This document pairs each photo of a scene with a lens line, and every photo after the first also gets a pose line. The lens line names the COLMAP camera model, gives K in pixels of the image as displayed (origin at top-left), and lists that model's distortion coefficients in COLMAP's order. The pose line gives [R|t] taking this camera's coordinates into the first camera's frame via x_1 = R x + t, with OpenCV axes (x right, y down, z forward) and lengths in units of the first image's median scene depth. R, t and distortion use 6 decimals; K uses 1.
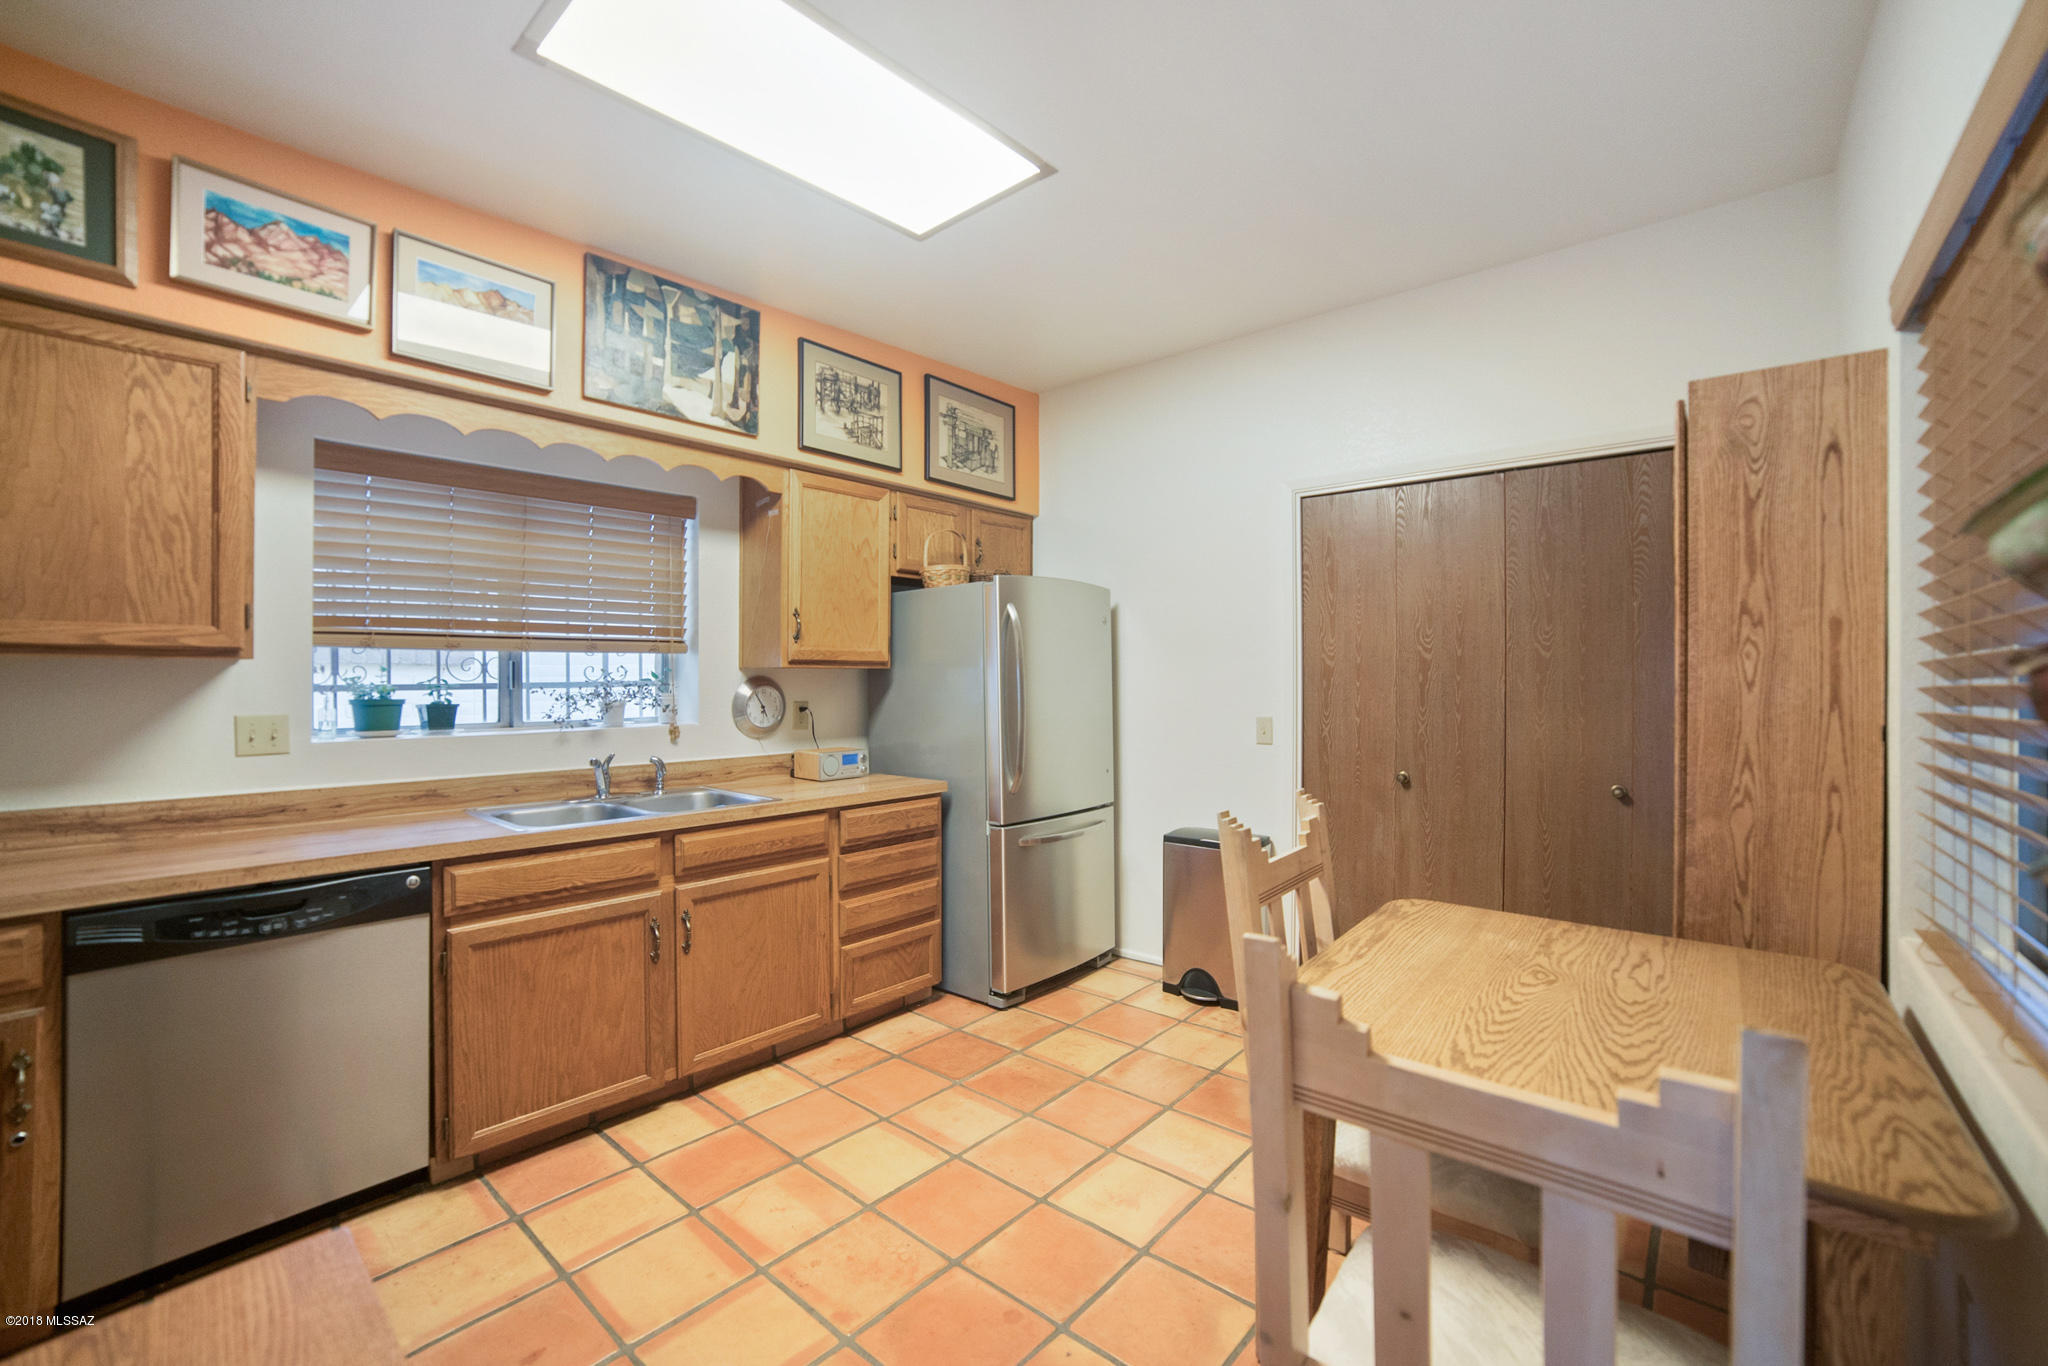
lens RADIAL K [[831.2, 0, 1024.0], [0, 831.2, 683.0], [0, 0, 1]] dist [-0.069279, 0.025722]
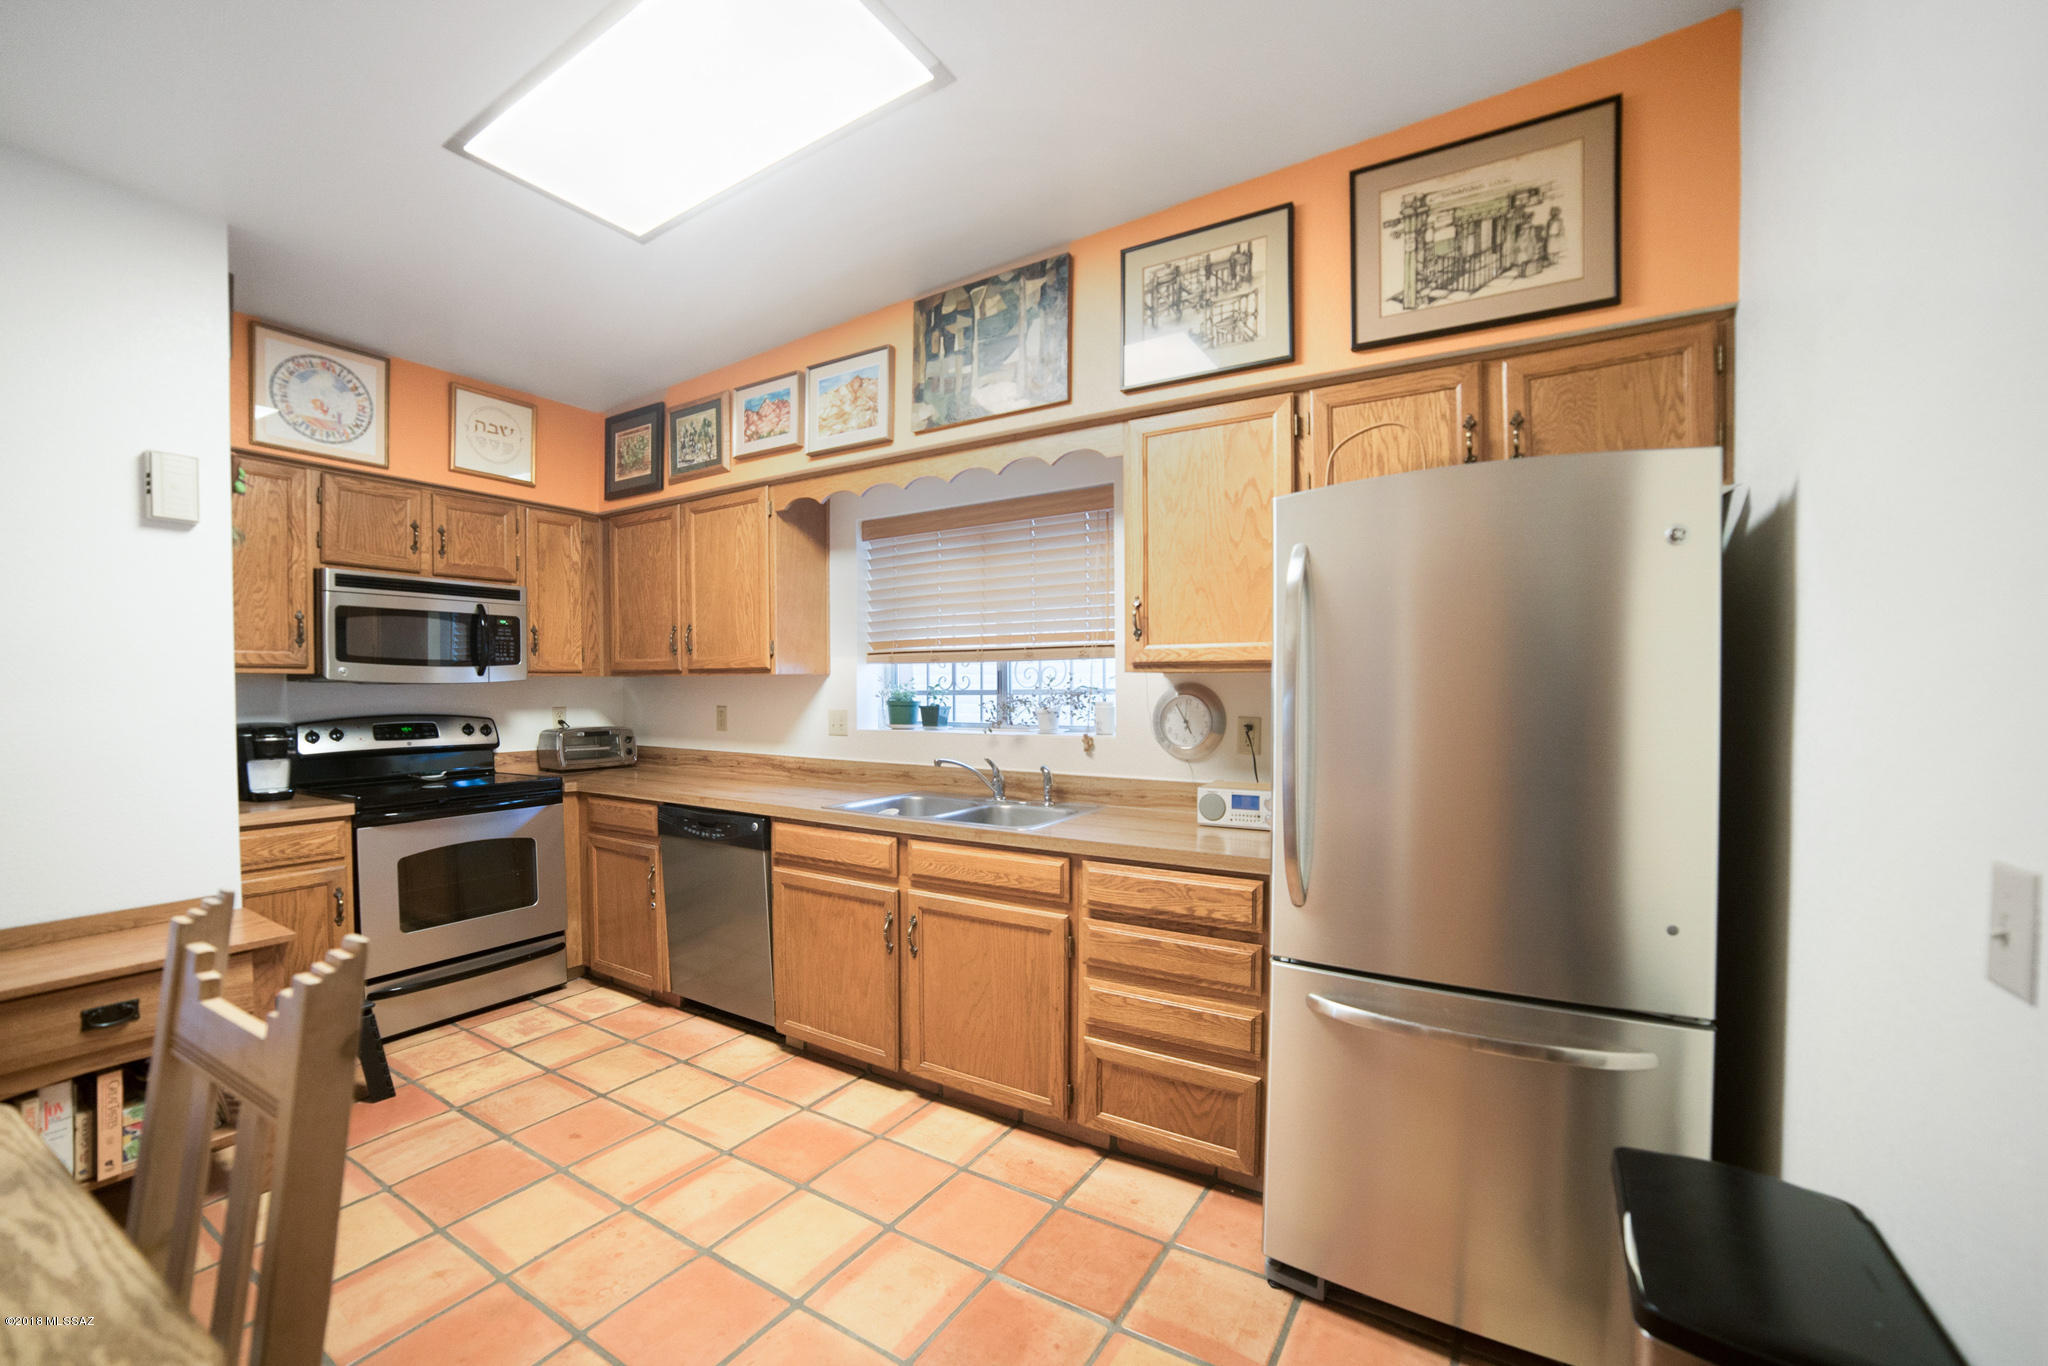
lens RADIAL K [[839.2, 0, 1028.2], [0, 839.2, 710.7], [0, 0, 1]] dist [-0.070856, 0.026585]
pose [[0.162527, 0.031033, -0.986216, 0.537109], [-0.003849, 0.999518, 0.030818, -0.007064], [0.986697, -0.001213, 0.162568, 0.838922]]
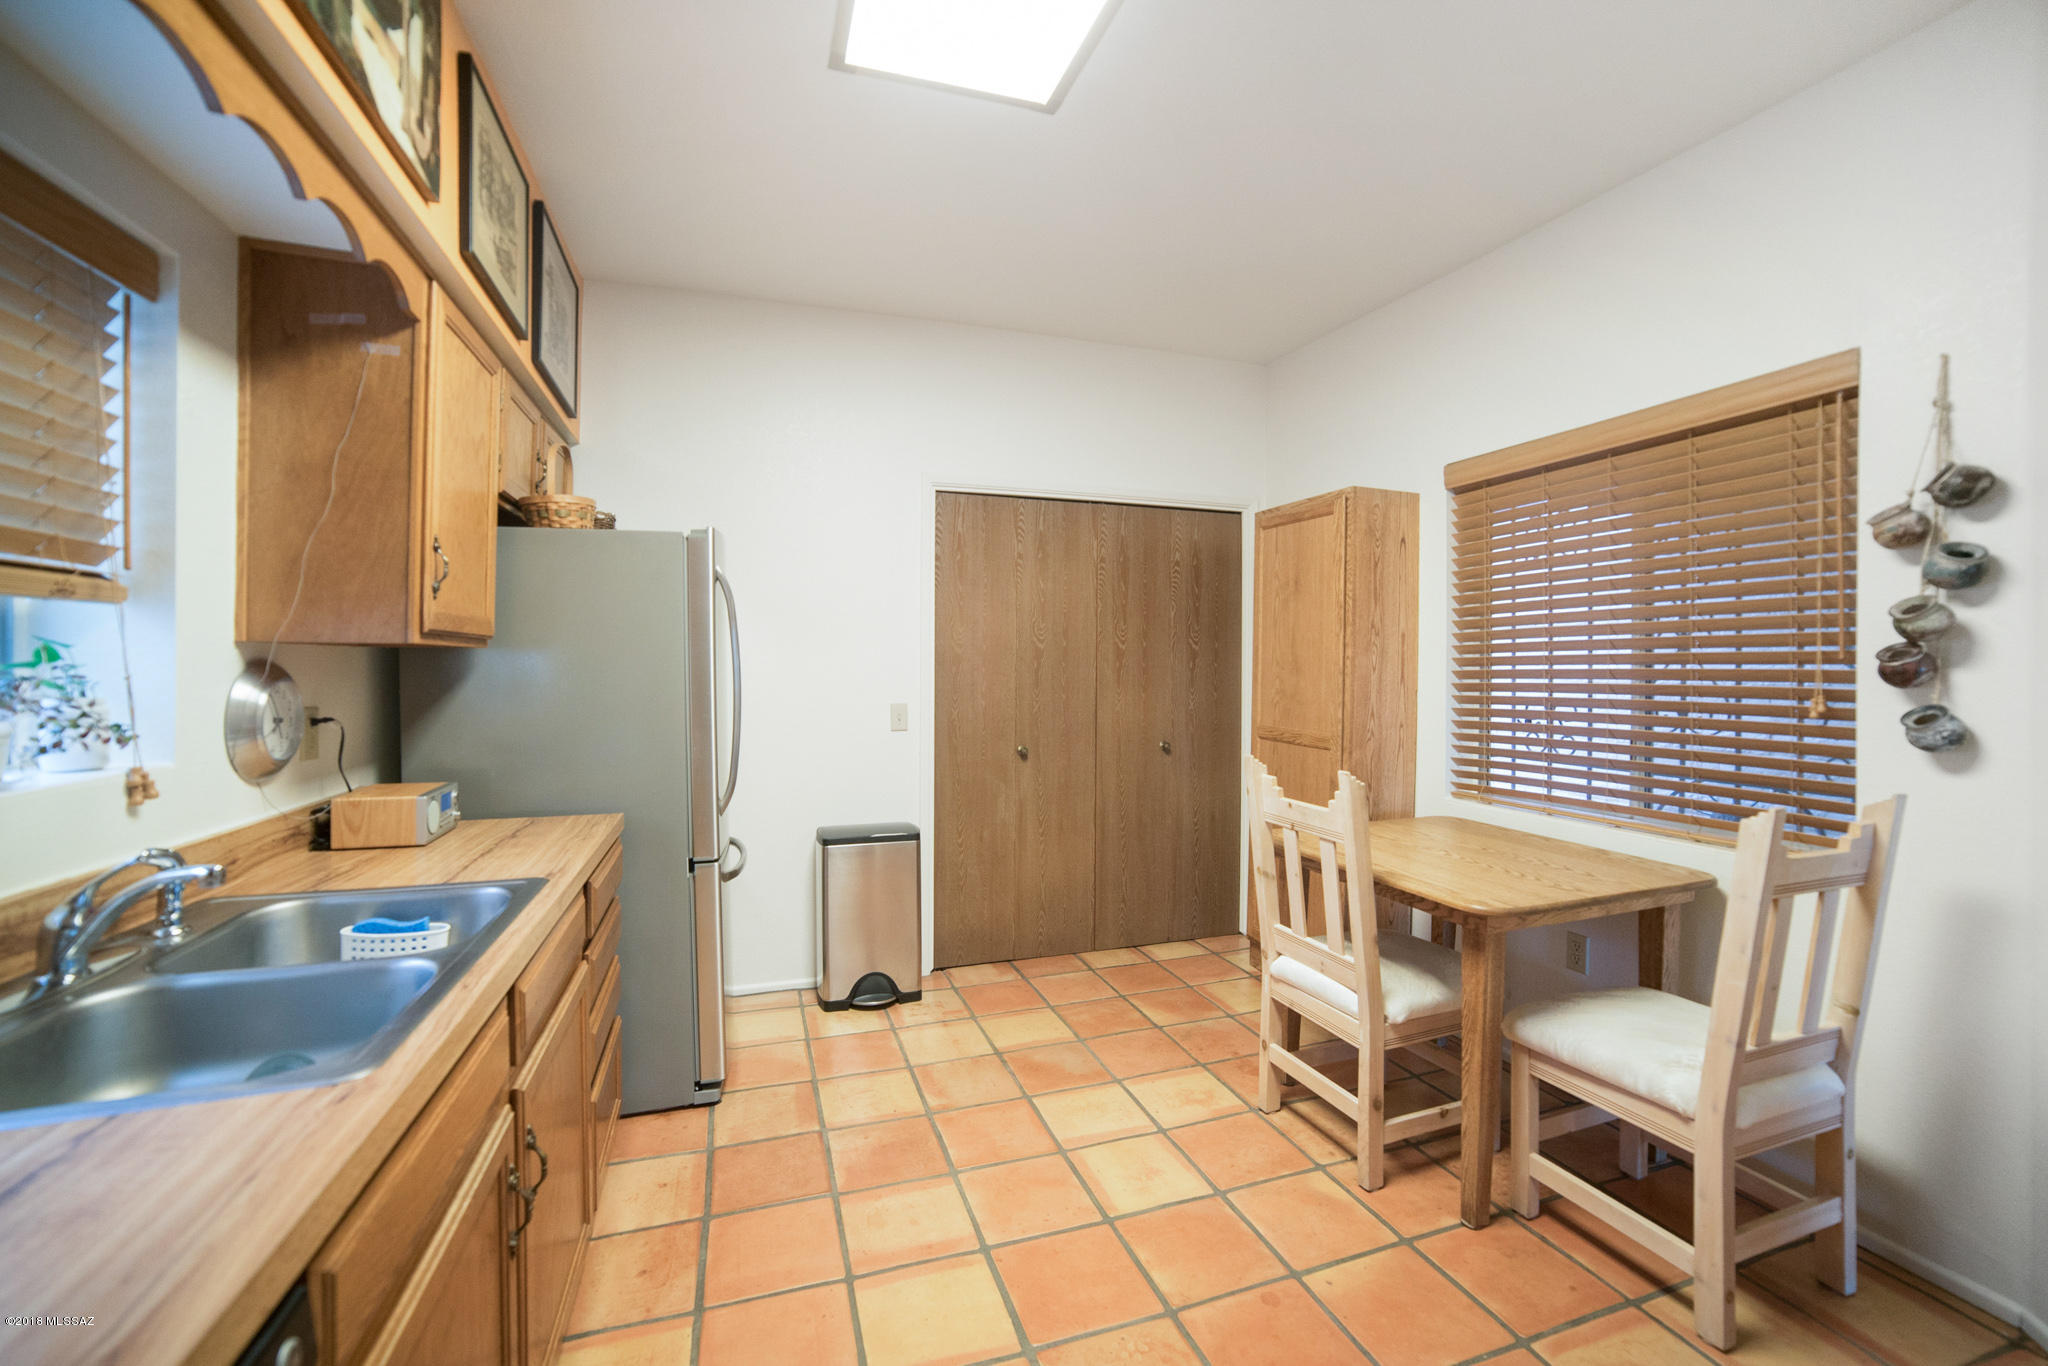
lens RADIAL K [[832.9, 0, 1014.9], [0, 832.9, 671.8], [0, 0, 1]] dist [-0.072229, 0.025533]
pose [[0.519400, -0.006024, 0.854510, -0.582479], [0.003082, 0.999982, 0.005177, -0.002350], [-0.854526, -0.000055, 0.519409, 0.424012]]
